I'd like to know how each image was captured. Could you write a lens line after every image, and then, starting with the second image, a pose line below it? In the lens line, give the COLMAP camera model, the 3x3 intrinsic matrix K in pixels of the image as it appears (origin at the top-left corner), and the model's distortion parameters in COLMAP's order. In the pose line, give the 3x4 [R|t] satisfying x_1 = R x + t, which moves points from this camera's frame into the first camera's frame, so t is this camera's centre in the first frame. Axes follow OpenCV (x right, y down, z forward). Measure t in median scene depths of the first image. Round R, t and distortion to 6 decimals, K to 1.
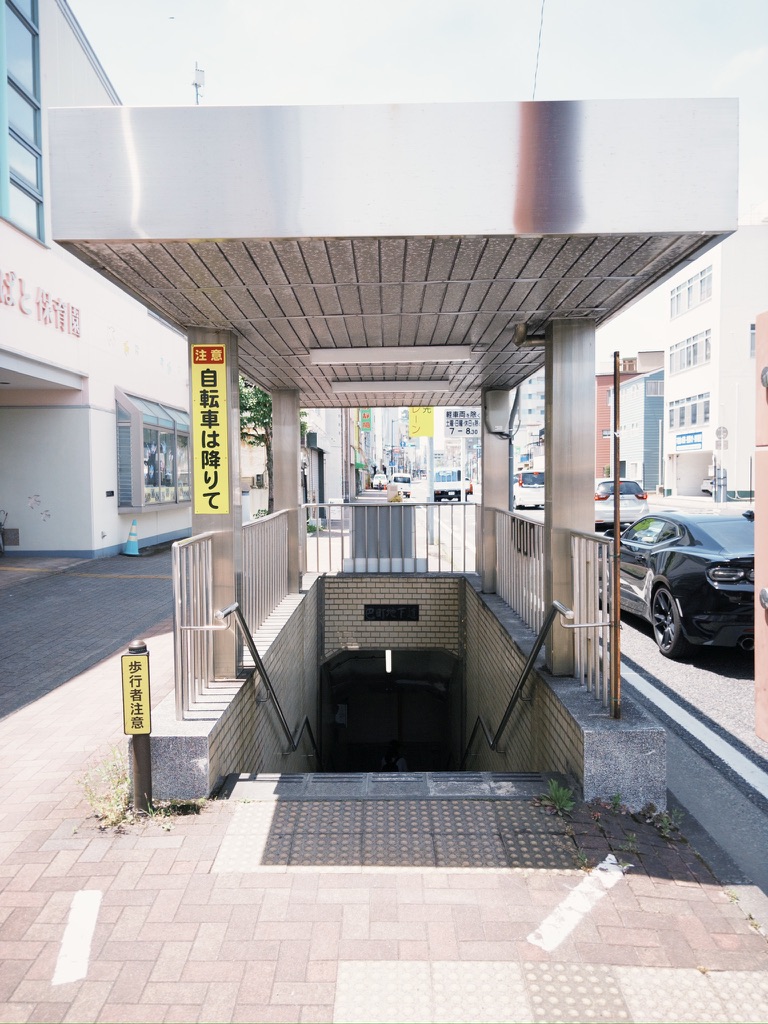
lens RADIAL K [[787.6, 0, 384.0], [0, 787.6, 512.0], [0, 0, 1]] dist [0.344868, -0.000961]
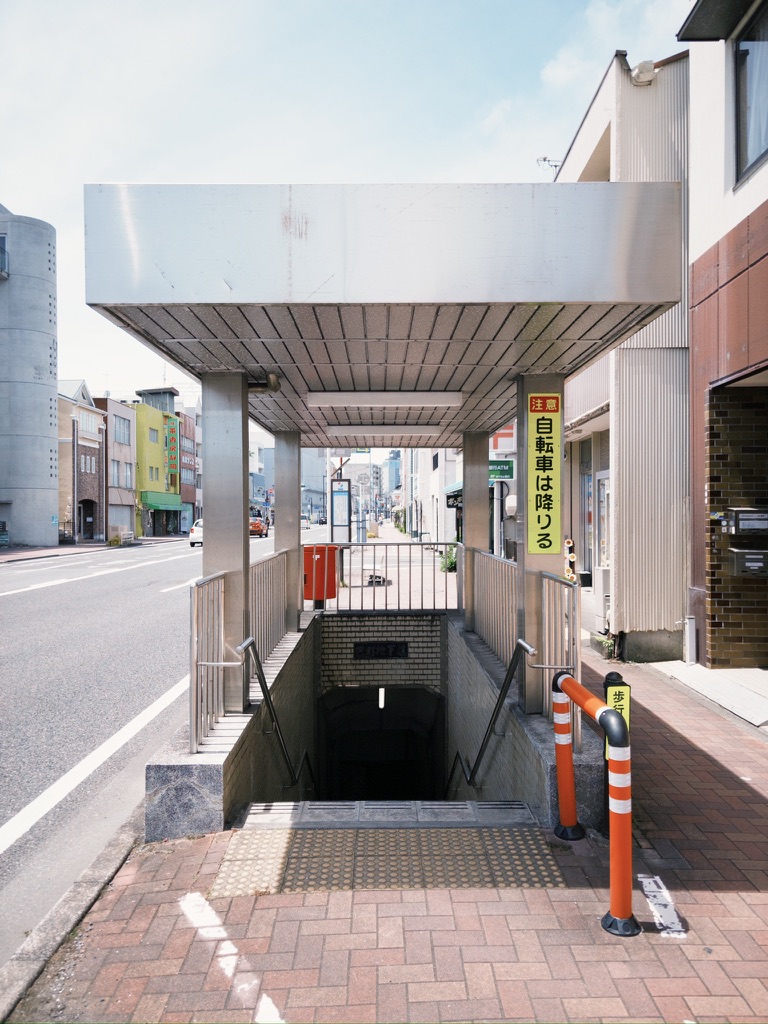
lens RADIAL K [[774.3, 0, 384.0], [0, 774.3, 512.0], [0, 0, 1]] dist [-0.005022, 0.000277]
pose [[0.999720, 0.001558, 0.023600, -0.104438], [-0.000369, 0.998734, -0.050295, -0.000592], [-0.023649, 0.050272, 0.998456, 0.001110]]
